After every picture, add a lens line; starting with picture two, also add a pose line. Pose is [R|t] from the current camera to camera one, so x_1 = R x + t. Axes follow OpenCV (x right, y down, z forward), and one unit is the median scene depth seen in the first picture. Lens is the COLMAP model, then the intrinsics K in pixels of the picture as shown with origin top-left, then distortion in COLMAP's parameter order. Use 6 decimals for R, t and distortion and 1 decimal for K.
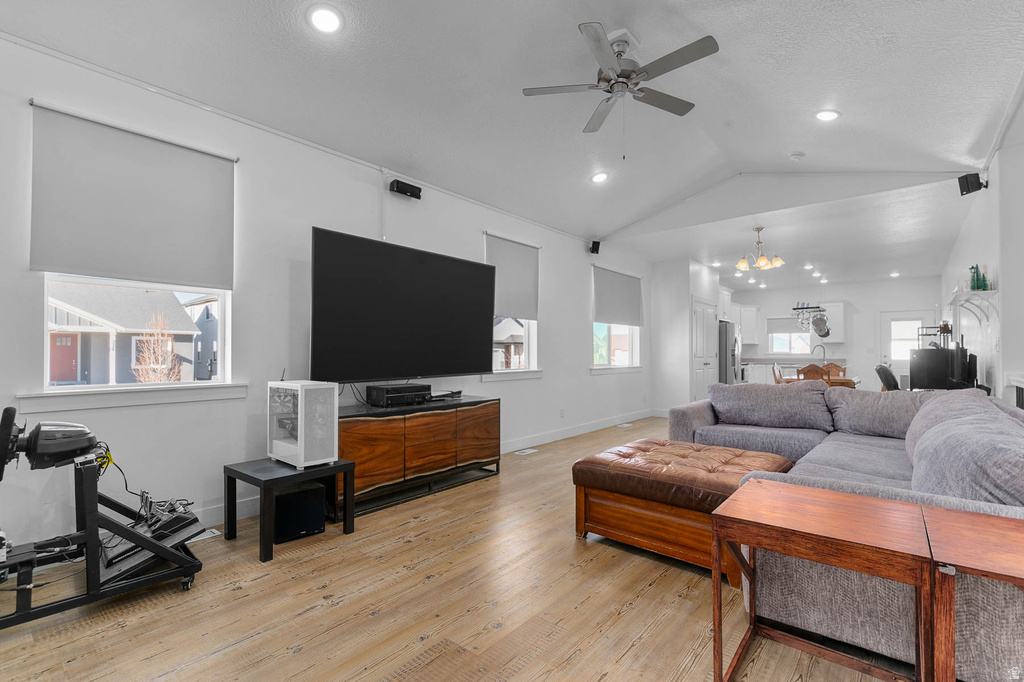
lens RADIAL K [[454.5, 0, 526.3], [0, 454.5, 347.9], [0, 0, 1]] dist [0.000582, 0.000080]
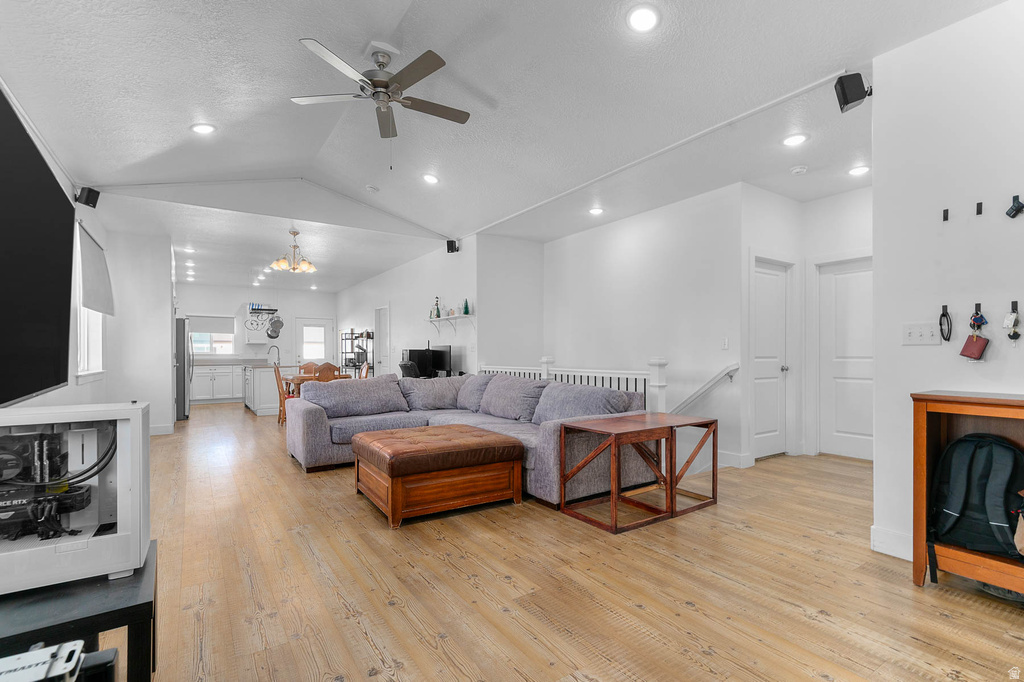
lens RADIAL K [[484.3, 0, 510.3], [0, 484.3, 354.9], [0, 0, 1]] dist [0.001416, 0.000089]
pose [[0.307437, -0.003892, 0.951560, -0.770334], [-0.006974, 0.999956, 0.006343, 0.011035], [-0.951543, -0.008586, 0.307397, 0.370343]]
